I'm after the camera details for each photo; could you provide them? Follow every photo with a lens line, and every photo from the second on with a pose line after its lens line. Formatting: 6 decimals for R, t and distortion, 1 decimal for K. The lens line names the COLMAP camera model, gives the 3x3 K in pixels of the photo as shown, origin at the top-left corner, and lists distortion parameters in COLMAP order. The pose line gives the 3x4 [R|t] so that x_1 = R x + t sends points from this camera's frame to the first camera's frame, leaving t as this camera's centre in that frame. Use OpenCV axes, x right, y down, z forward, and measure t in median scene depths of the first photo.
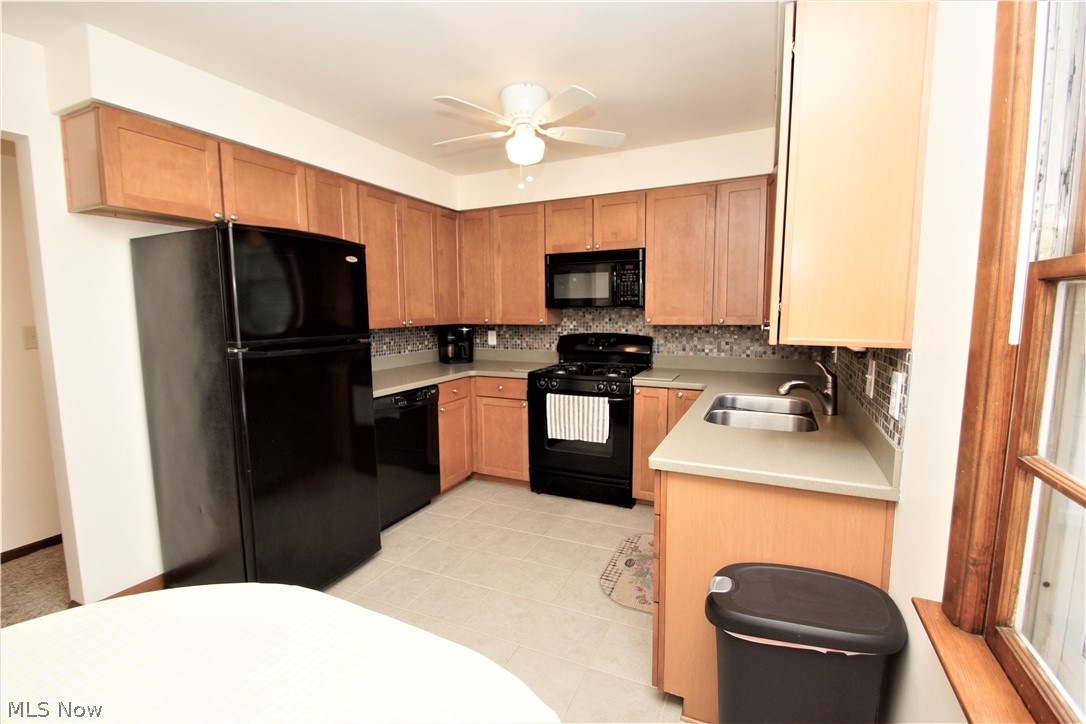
lens RADIAL K [[475.4, 0, 547.4], [0, 475.4, 360.5], [0, 0, 1]] dist [-0.013393, -0.008648]
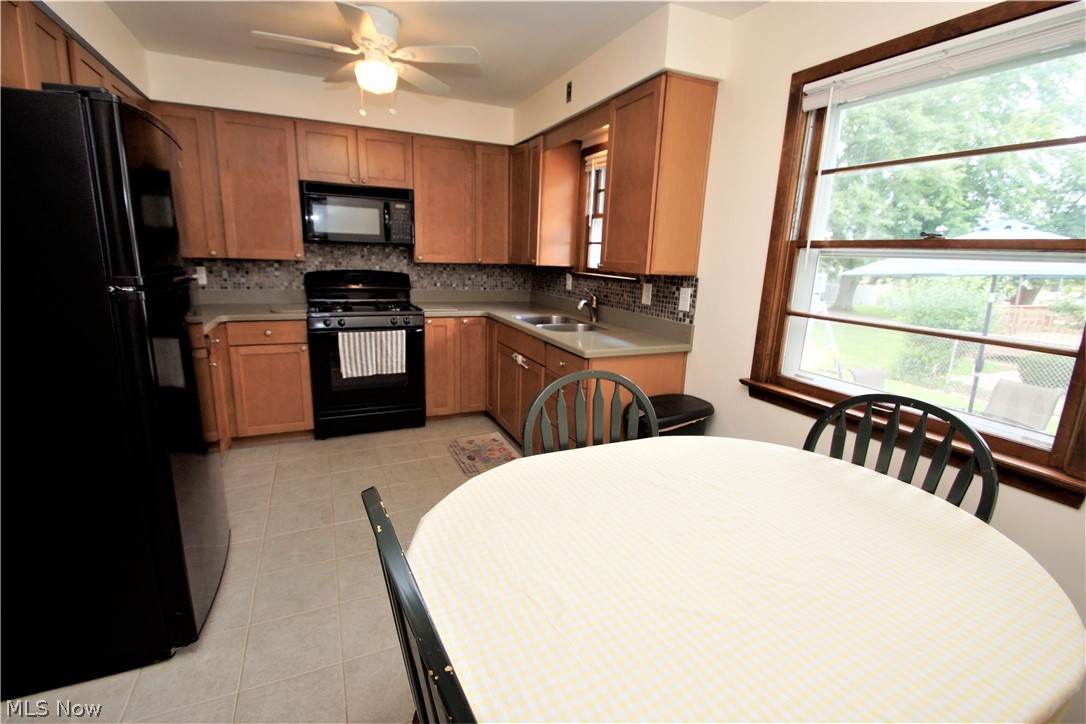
lens RADIAL K [[475.4, 0, 551.9], [0, 475.4, 359.9], [0, 0, 1]] dist [-0.013393, -0.008648]
pose [[0.631985, -0.135616, 0.763023, -0.450009], [0.041877, 0.989107, 0.141114, 0.006504], [-0.773849, -0.057229, 0.630780, 0.053259]]
